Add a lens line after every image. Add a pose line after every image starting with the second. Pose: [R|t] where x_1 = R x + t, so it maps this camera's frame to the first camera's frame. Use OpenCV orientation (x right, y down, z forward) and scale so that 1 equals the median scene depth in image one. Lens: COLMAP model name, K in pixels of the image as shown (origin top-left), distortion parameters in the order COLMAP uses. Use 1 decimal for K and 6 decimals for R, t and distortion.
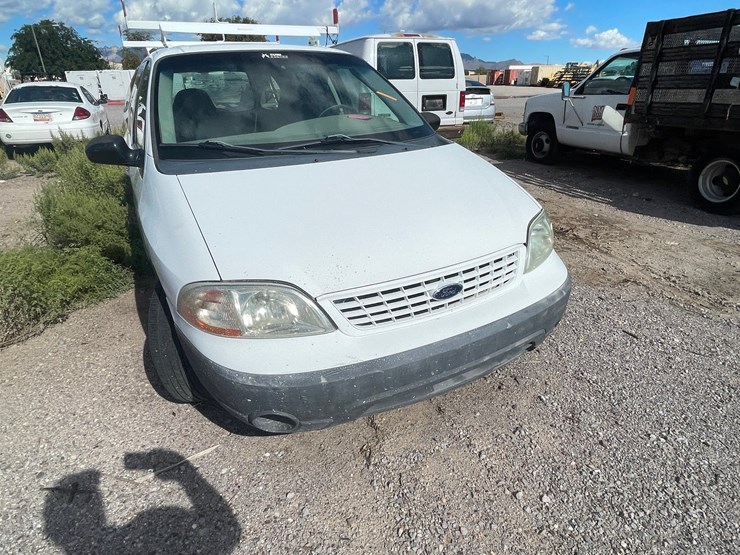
lens RADIAL K [[434.1, 0, 371.5], [0, 434.1, 274.8], [0, 0, 1]] dist [0.001300, -0.001178]
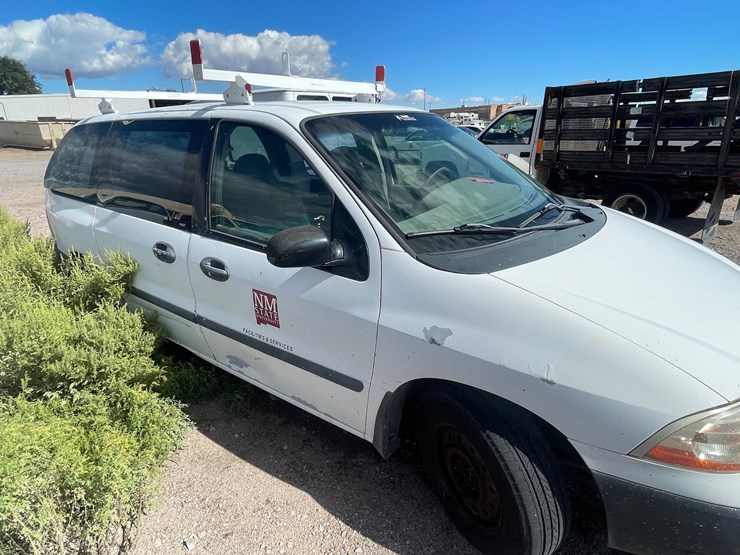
lens RADIAL K [[434.1, 0, 371.5], [0, 434.1, 274.8], [0, 0, 1]] dist [0.001300, -0.001178]
pose [[0.909062, -0.135687, 0.393949, -0.543889], [0.171762, 0.983452, -0.057625, -0.126245], [-0.379611, 0.120050, 0.917324, 0.214874]]
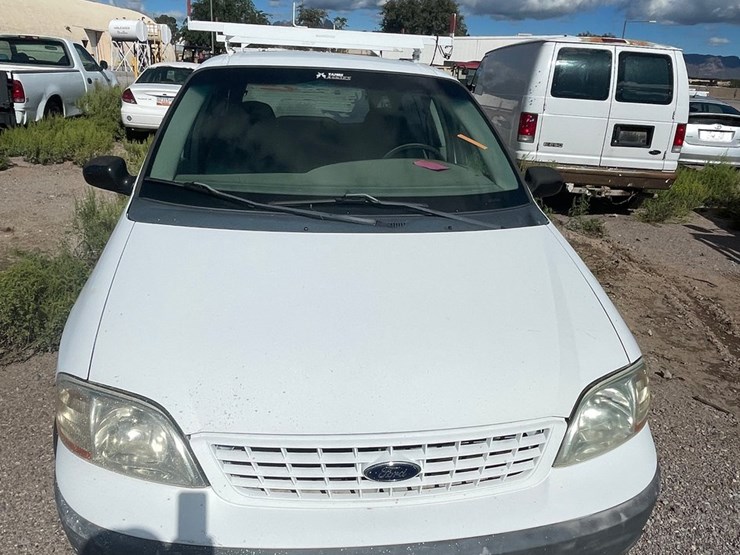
lens RADIAL K [[583.9, 0, 370.0], [0, 583.9, 277.5], [0, 0, 1]] dist [-0.001375, -0.003849]
pose [[0.934082, 0.183866, -0.306079, 0.176444], [-0.209280, 0.976467, -0.052096, -0.094543], [0.289297, 0.112719, 0.950580, 0.064005]]
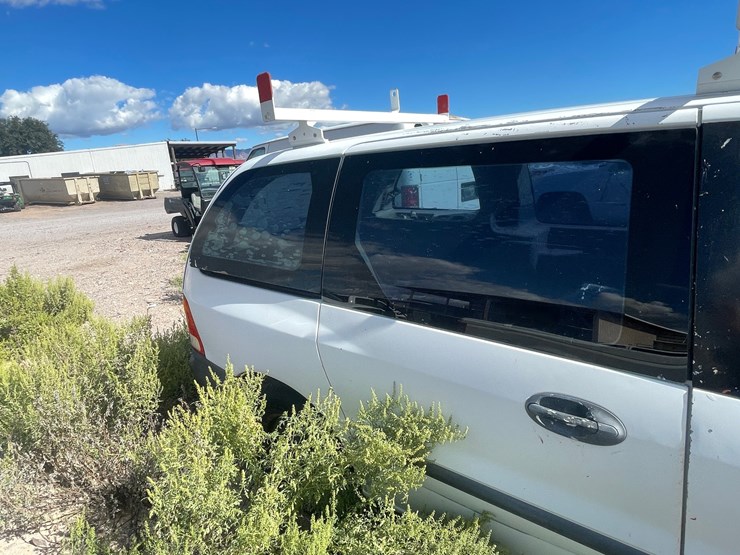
lens RADIAL K [[434.5, 0, 366.9], [0, 434.5, 278.0], [0, 0, 1]] dist [0.000669, -0.000914]
pose [[0.913771, -0.153948, 0.375928, -0.823158], [0.218350, 0.966494, -0.134951, -0.360006], [-0.342557, 0.205399, 0.916769, 0.738203]]
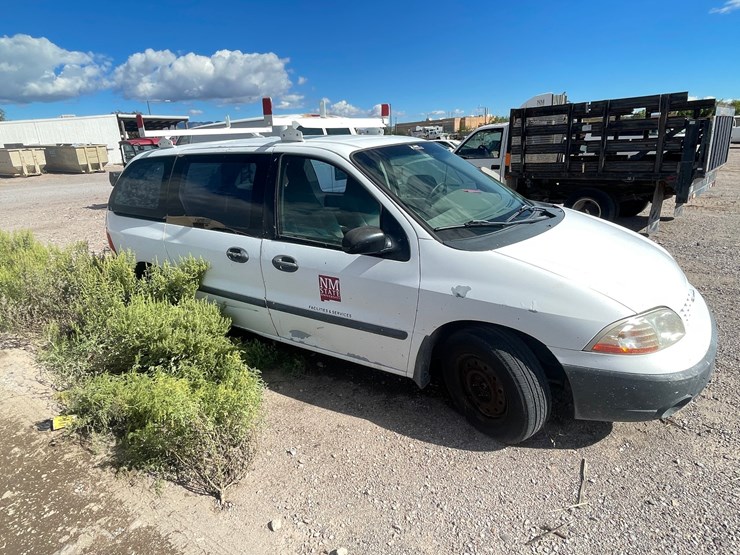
lens RADIAL K [[434.5, 0, 366.9], [0, 434.5, 278.0], [0, 0, 1]] dist [0.000669, -0.000914]
pose [[0.880612, -0.168463, 0.442880, -0.749814], [0.222075, 0.972390, -0.071690, -0.083802], [-0.418575, 0.161483, 0.893710, 0.046125]]
